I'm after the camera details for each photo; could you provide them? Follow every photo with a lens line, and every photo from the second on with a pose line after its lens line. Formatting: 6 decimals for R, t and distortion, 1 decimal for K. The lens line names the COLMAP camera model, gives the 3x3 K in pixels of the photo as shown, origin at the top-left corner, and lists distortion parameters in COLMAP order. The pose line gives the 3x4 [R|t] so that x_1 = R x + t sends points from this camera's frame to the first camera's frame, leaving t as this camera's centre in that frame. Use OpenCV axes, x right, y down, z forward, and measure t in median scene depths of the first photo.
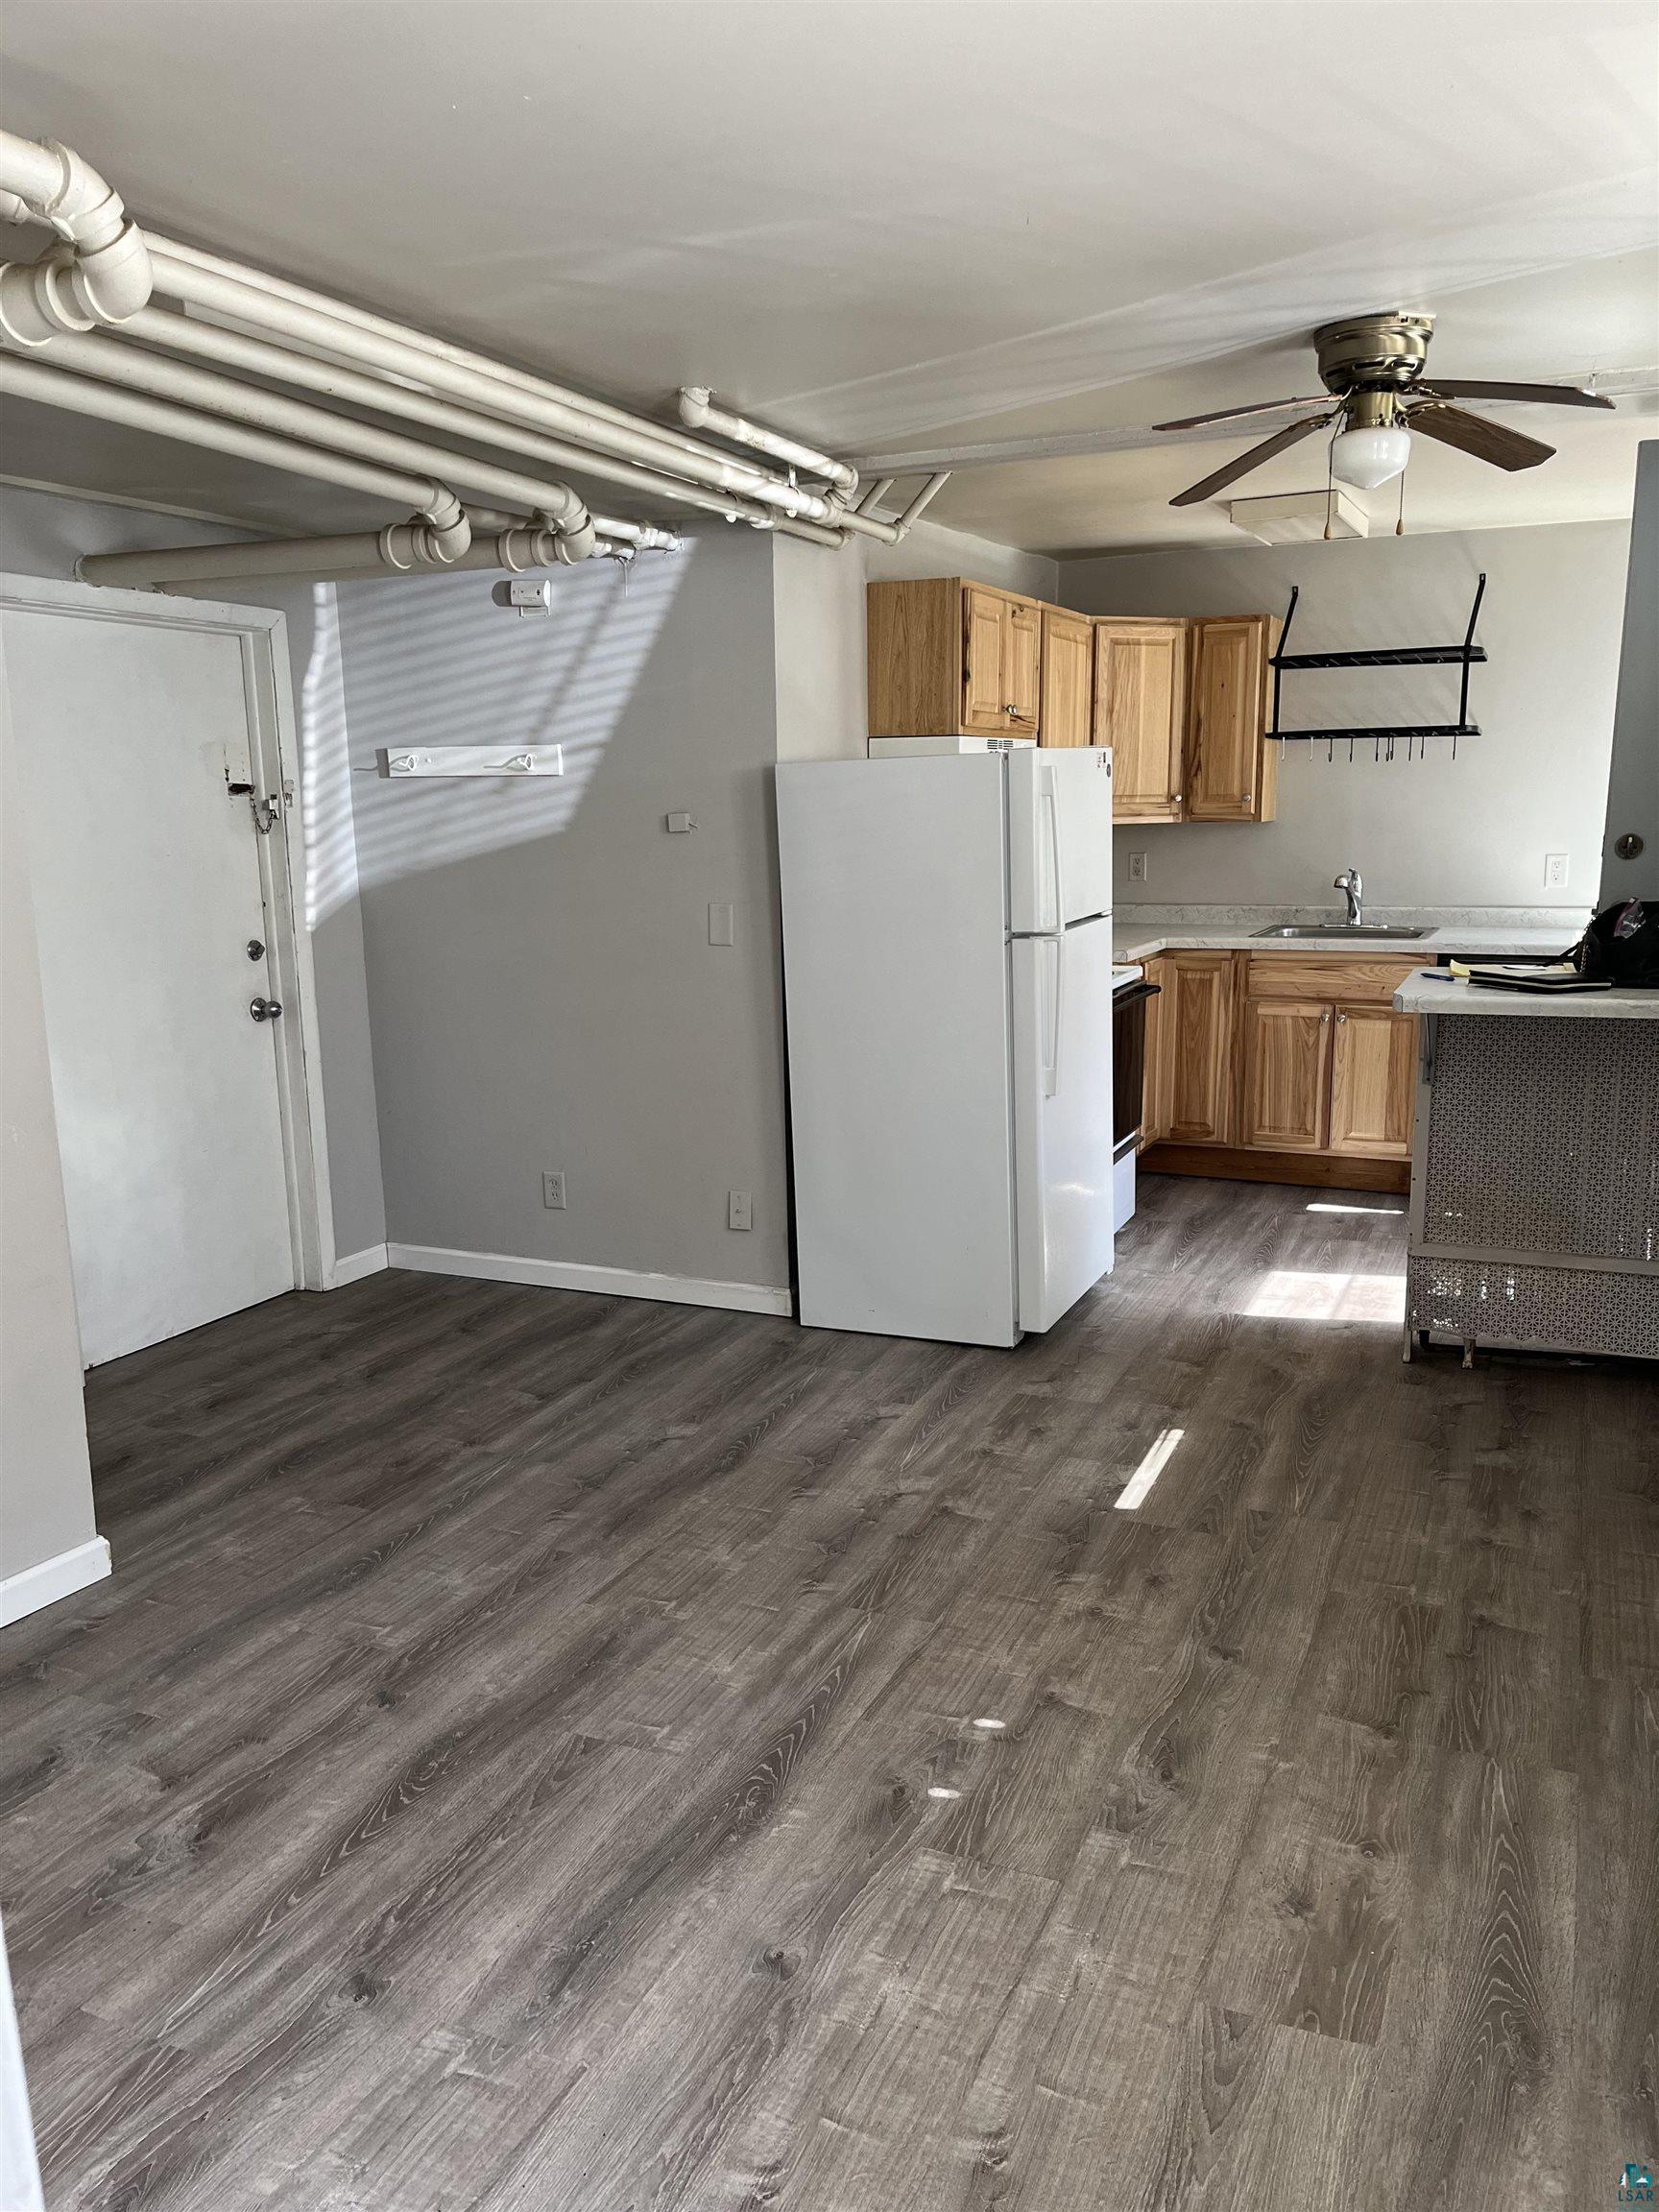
lens RADIAL K [[1680.3, 0, 824.2], [0, 1680.3, 1126.7], [0, 0, 1]] dist [0.075145, -0.097778]
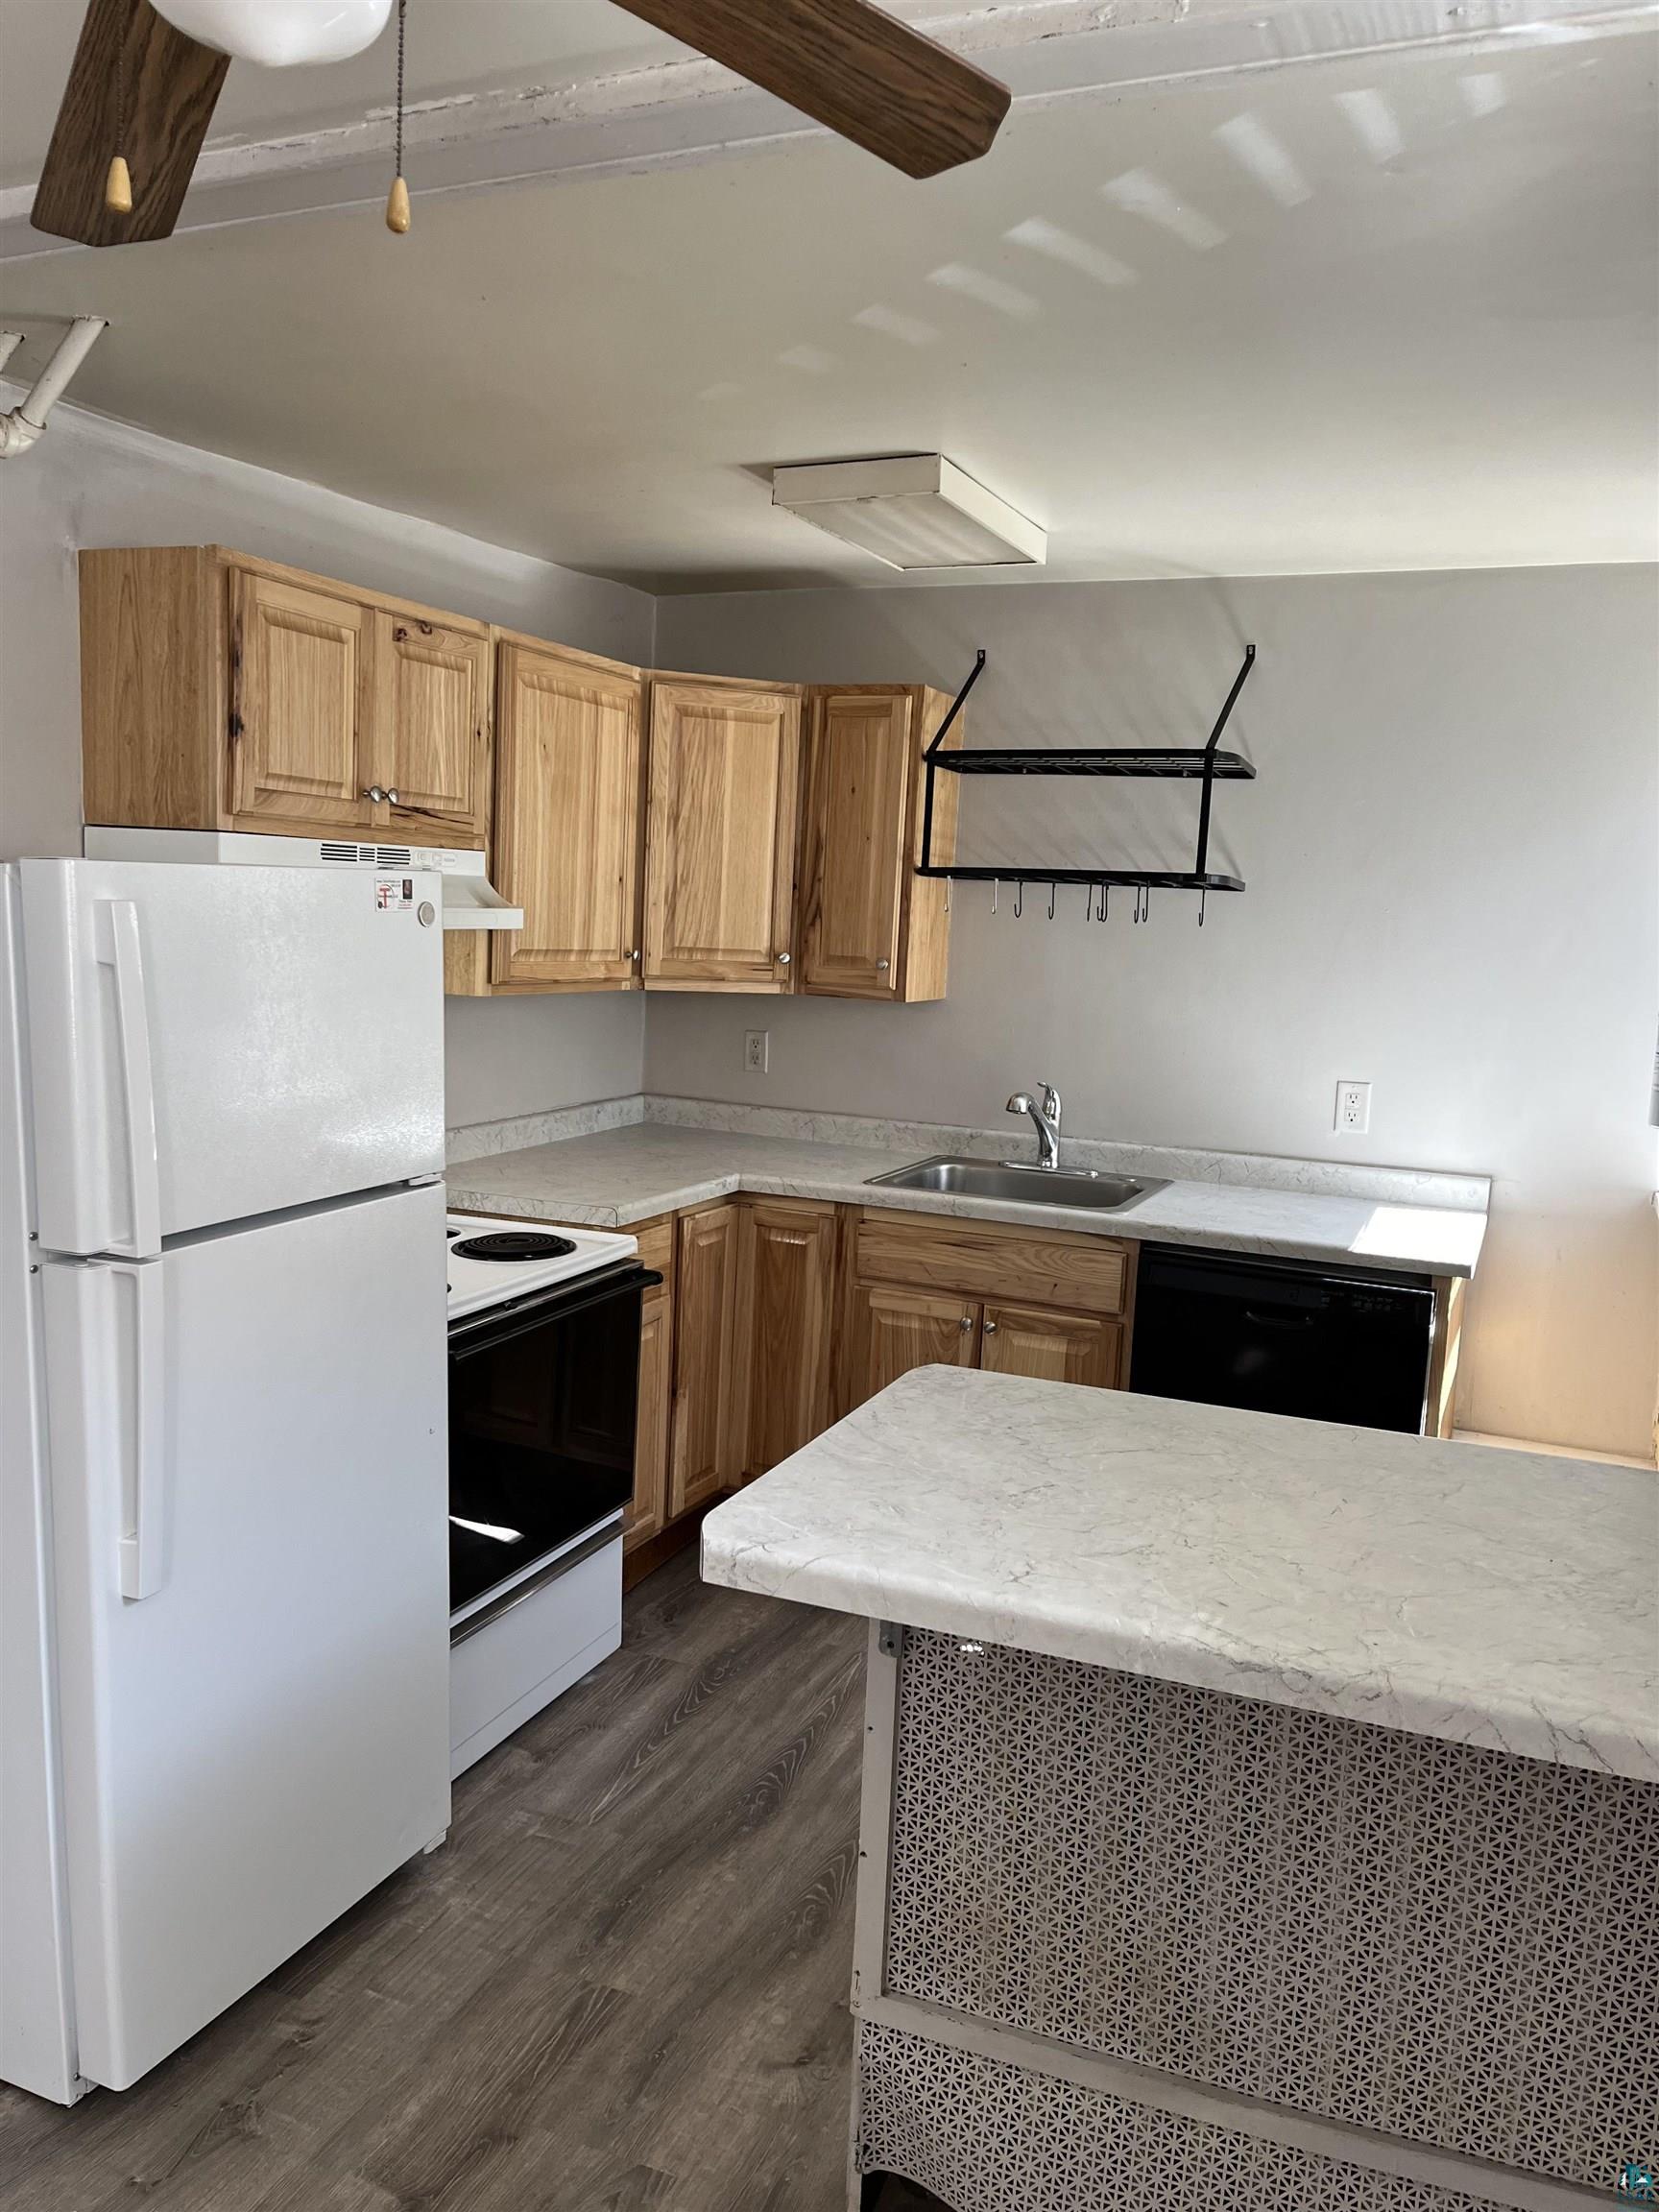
lens RADIAL K [[1680.3, 0, 803.3], [0, 1680.3, 1129.8], [0, 0, 1]] dist [0.075145, -0.097778]
pose [[0.998217, 0.057813, 0.014856, 0.333846], [-0.056798, 0.996489, -0.061506, -0.141348], [-0.018360, 0.060552, 0.997996, 0.570568]]
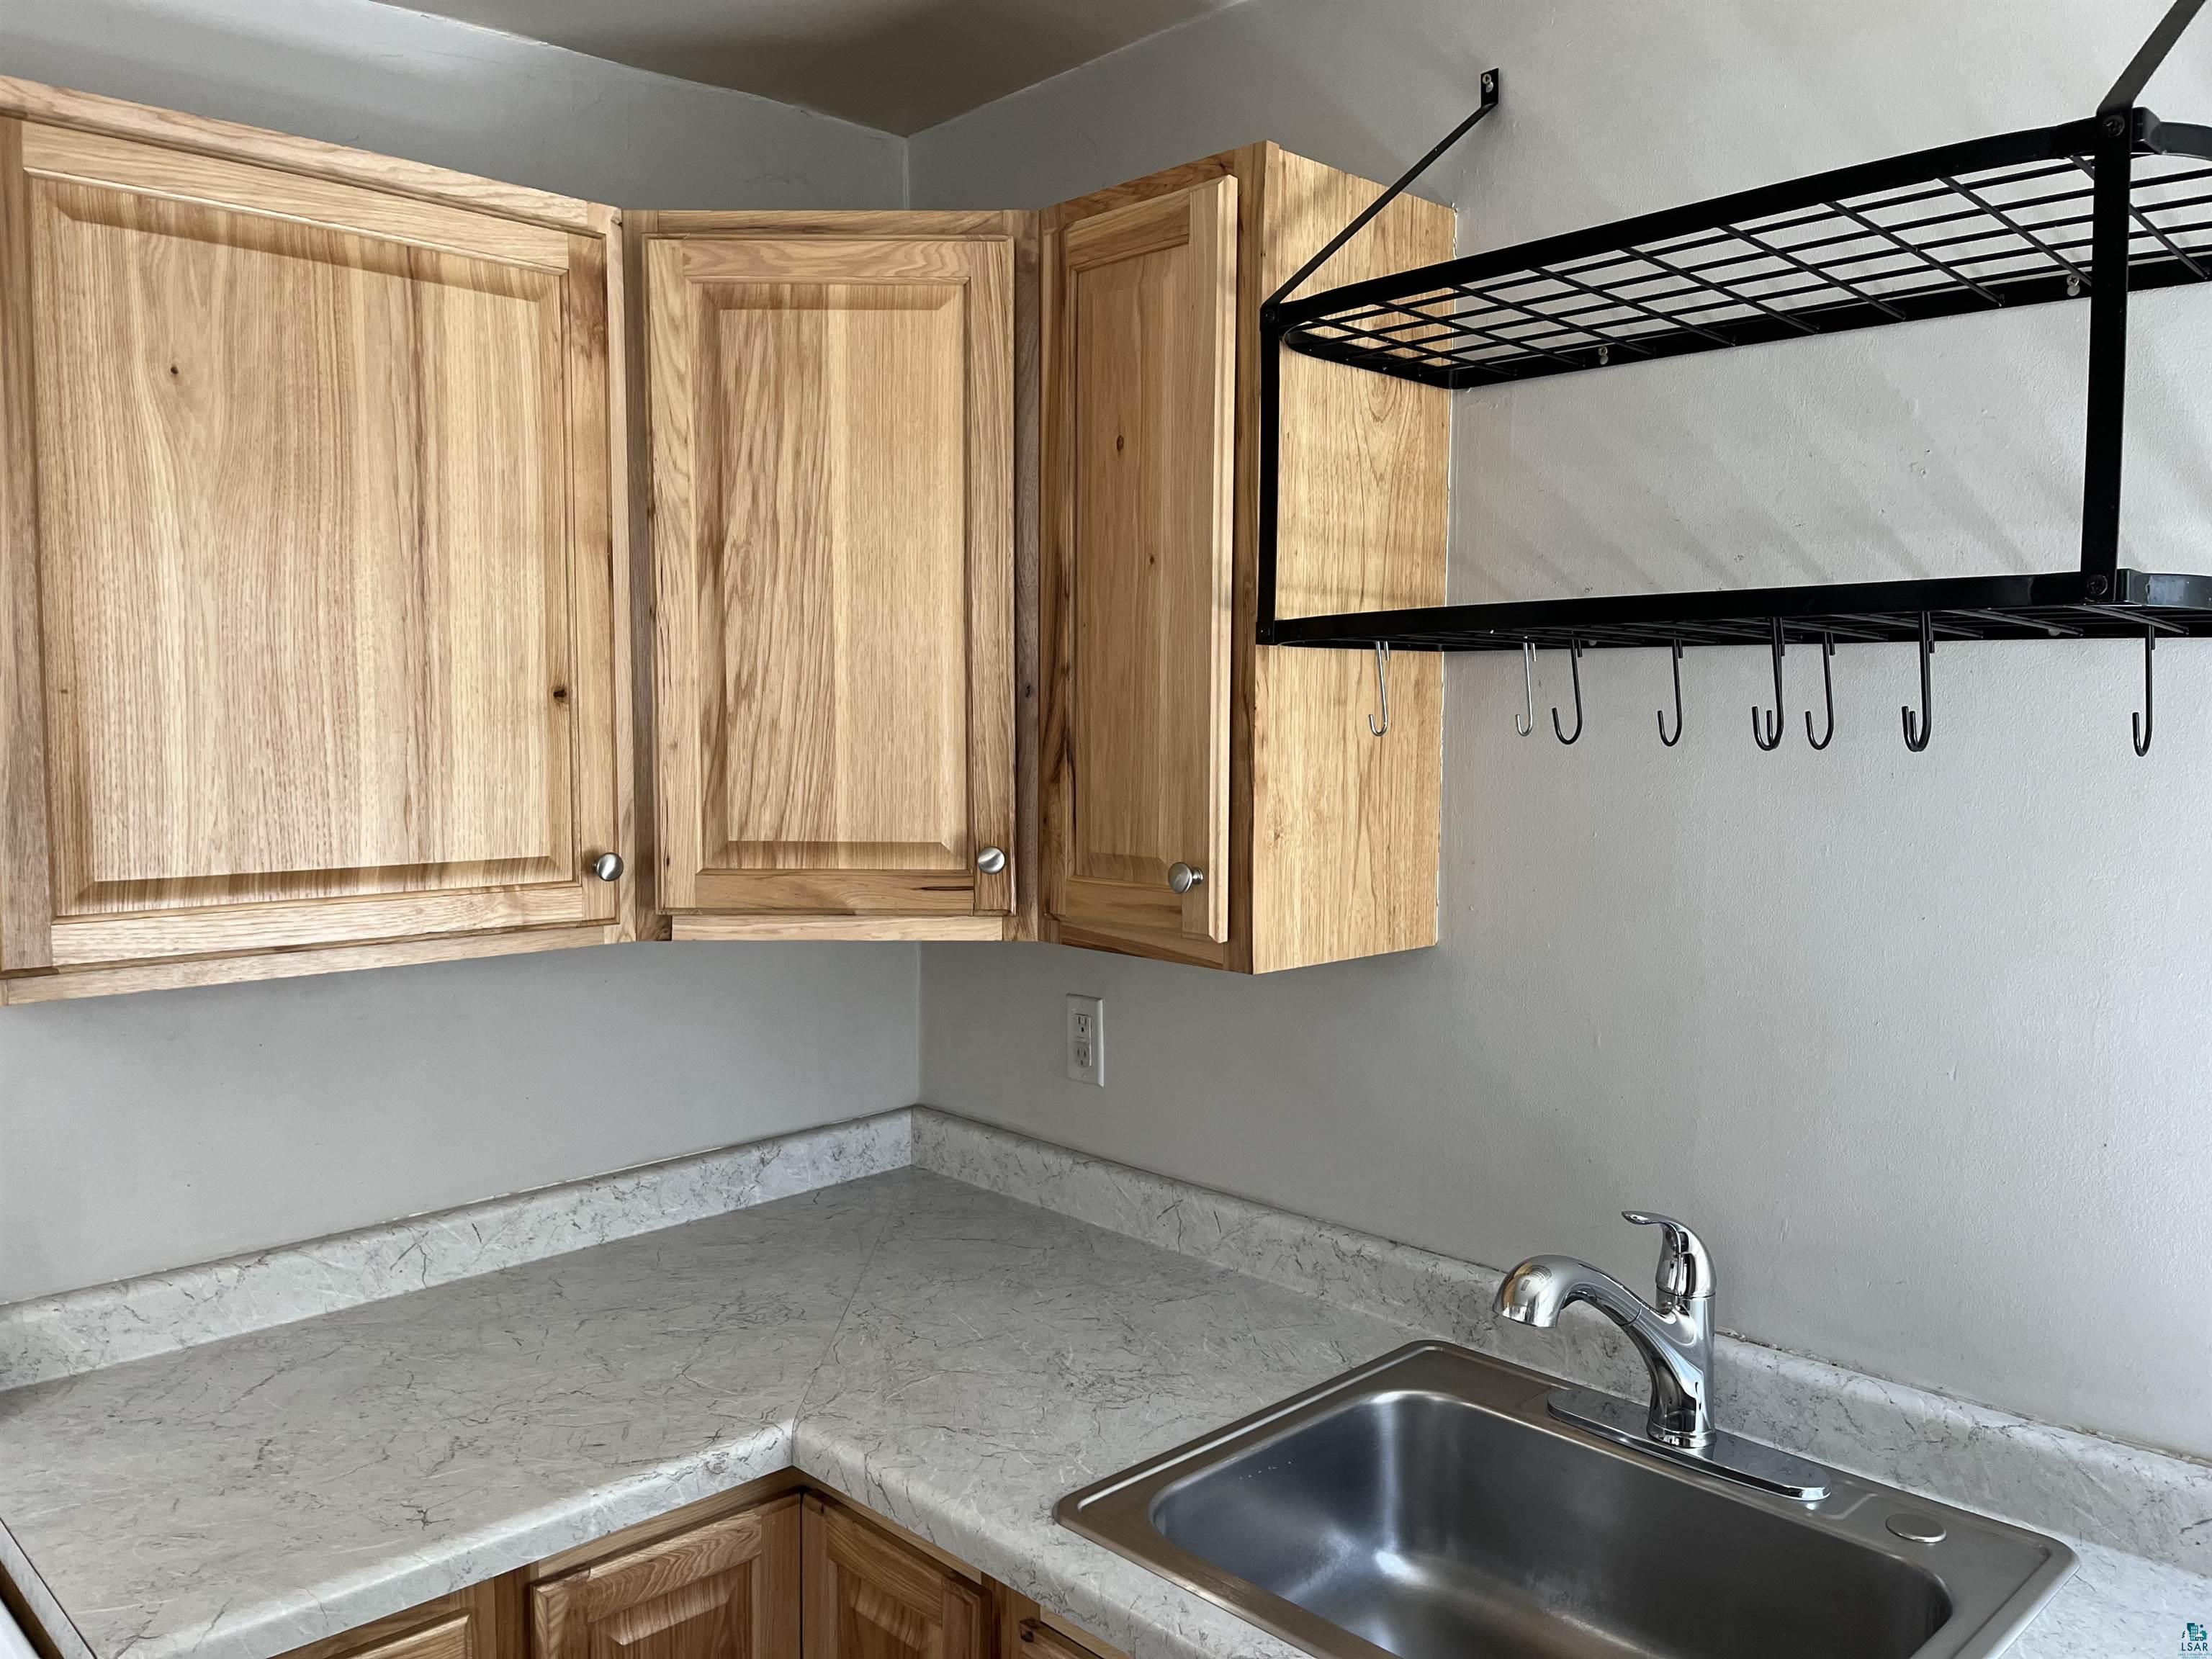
lens RADIAL K [[1680.3, 0, 1096.9], [0, 1680.3, 844.4], [0, 0, 1]] dist [0.075145, -0.097778]
pose [[0.930513, 0.043983, -0.363608, 0.511235], [-0.083790, 0.991999, -0.094432, -0.273565], [0.356545, 0.118337, 0.926753, 1.196695]]
